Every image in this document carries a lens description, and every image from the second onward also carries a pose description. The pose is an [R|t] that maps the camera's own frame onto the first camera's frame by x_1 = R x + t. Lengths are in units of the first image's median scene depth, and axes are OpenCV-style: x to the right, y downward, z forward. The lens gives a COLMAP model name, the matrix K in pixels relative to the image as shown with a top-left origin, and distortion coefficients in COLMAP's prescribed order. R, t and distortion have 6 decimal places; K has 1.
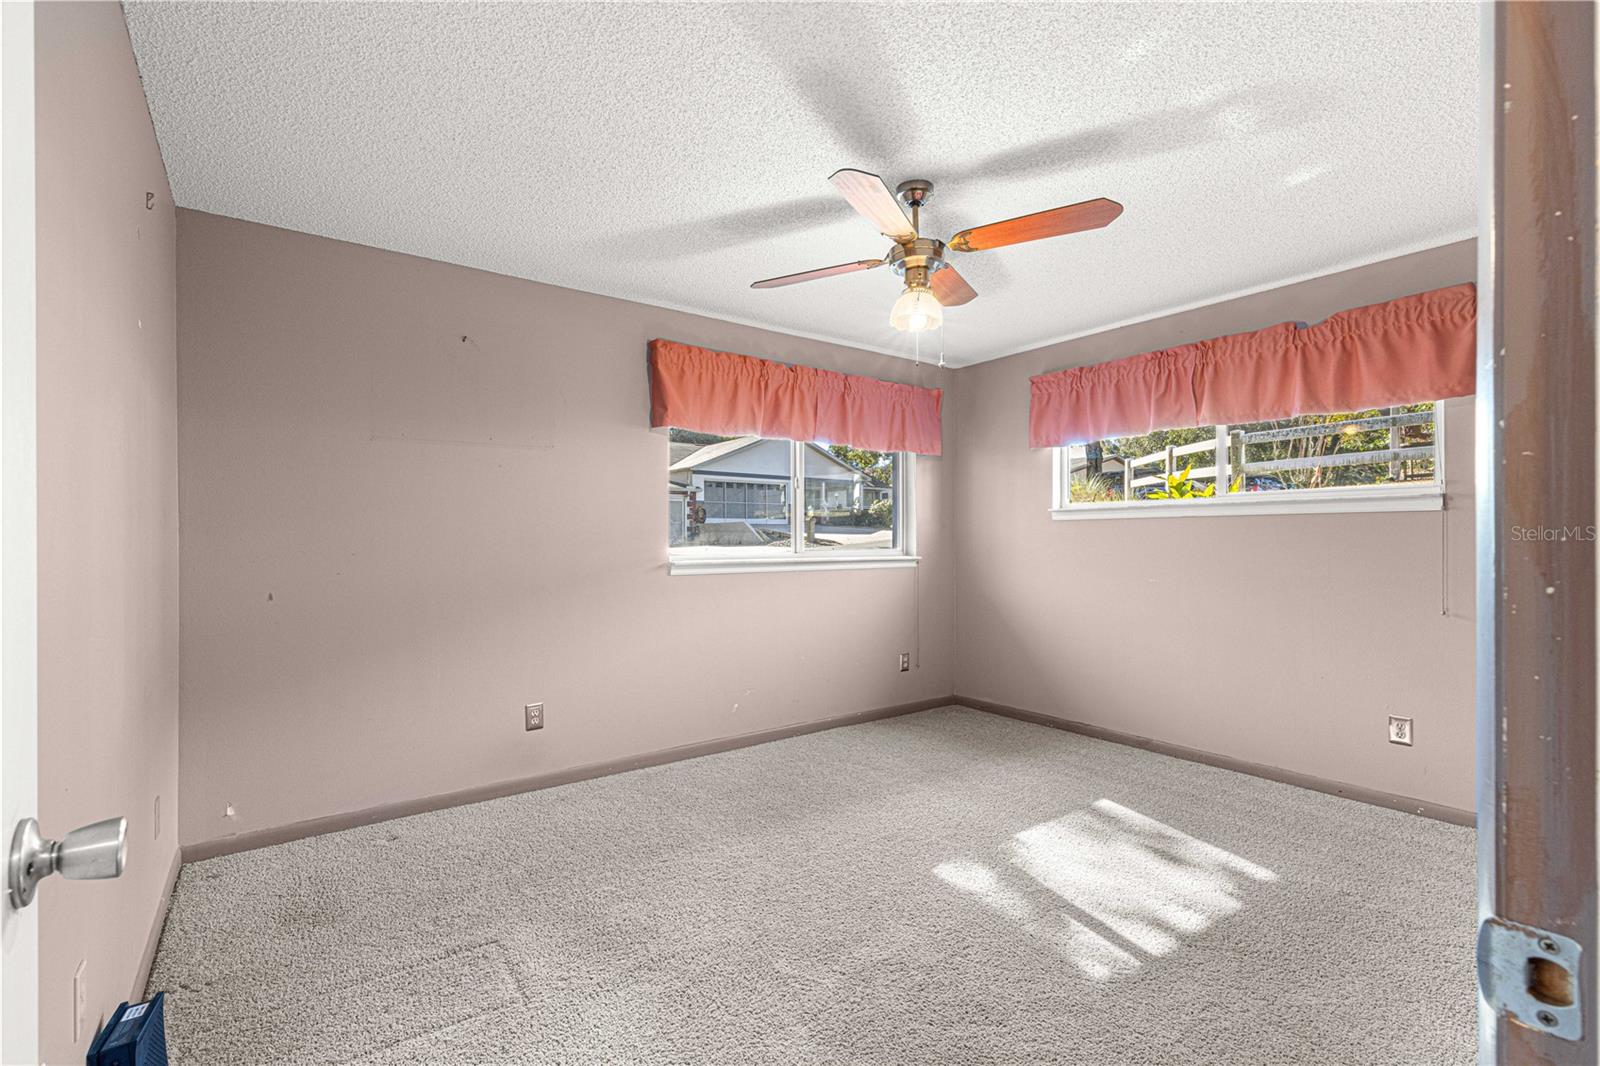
lens RADIAL K [[713.1, 0, 801.9], [0, 713.1, 541.4], [0, 0, 1]] dist [0.005550, -0.000823]
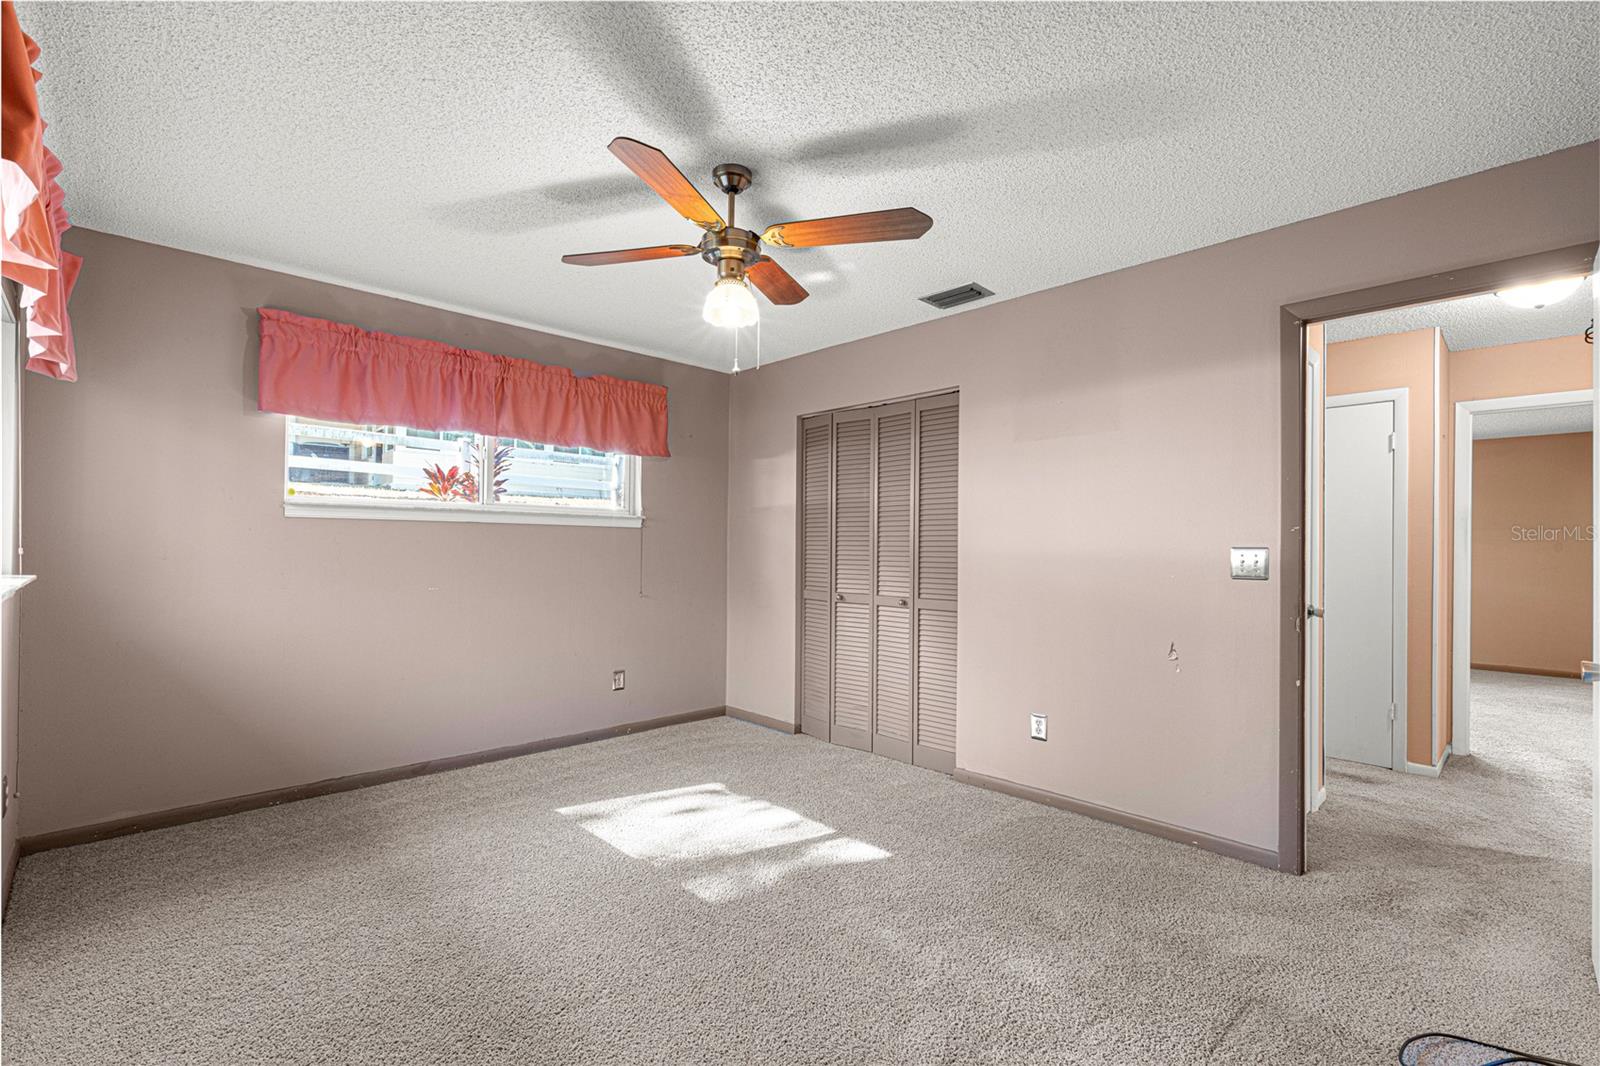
lens RADIAL K [[713.1, 0, 801.9], [0, 713.1, 541.4], [0, 0, 1]] dist [0.005550, -0.000823]
pose [[-0.136748, 0.010473, 0.990550, -0.598686], [-0.009031, 0.999889, -0.011818, -0.000278], [-0.990565, -0.010561, -0.136638, 0.791899]]
